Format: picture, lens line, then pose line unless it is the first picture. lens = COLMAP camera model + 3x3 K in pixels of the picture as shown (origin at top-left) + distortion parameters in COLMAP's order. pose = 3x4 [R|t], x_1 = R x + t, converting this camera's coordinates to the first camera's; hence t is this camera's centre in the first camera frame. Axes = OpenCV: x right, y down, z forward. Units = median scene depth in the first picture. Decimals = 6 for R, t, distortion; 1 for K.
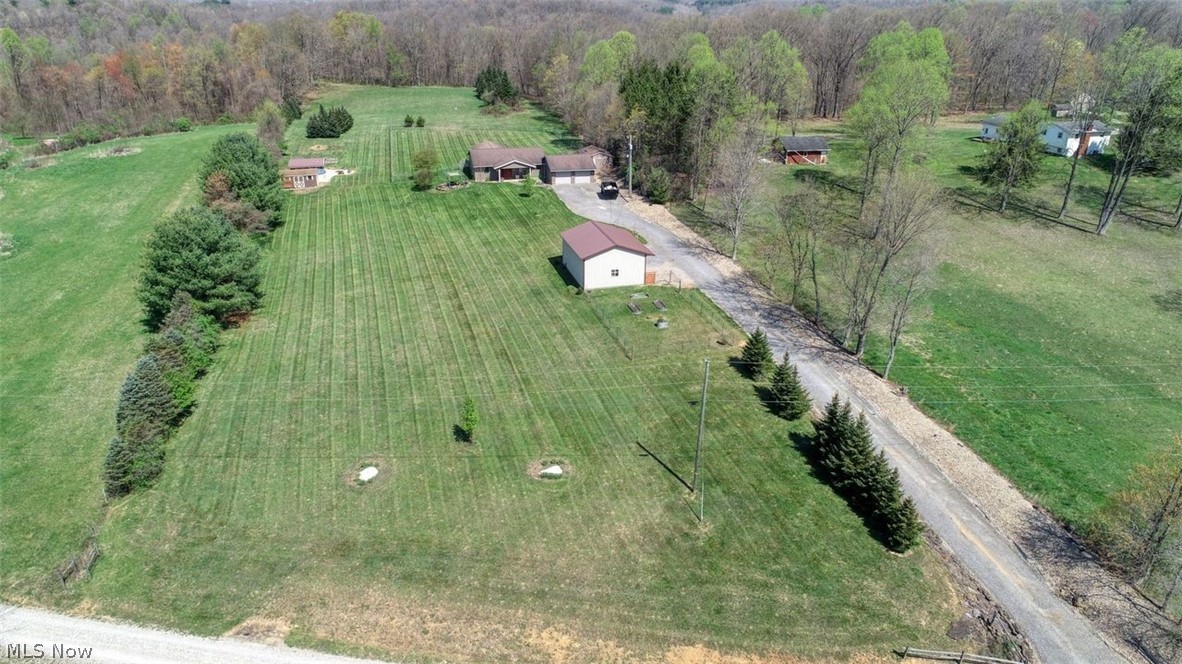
lens RADIAL K [[833.9, 0, 592.2], [0, 833.9, 331.4], [0, 0, 1]] dist [0.002839, 0.000570]
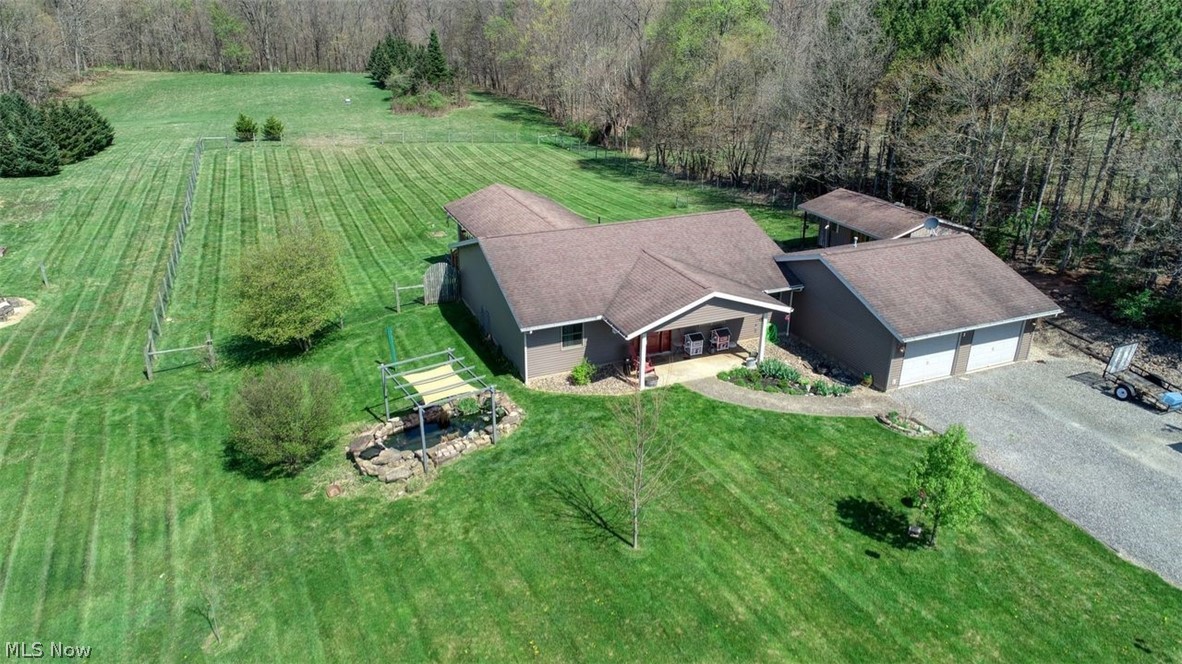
lens RADIAL K [[833.9, 0, 589.6], [0, 833.9, 331.6], [0, 0, 1]] dist [0.002839, 0.000570]
pose [[0.988886, -0.061544, 0.135339, -0.103010], [0.061907, 0.998081, 0.001527, -0.131157], [-0.135174, 0.006868, 0.990798, 0.526098]]
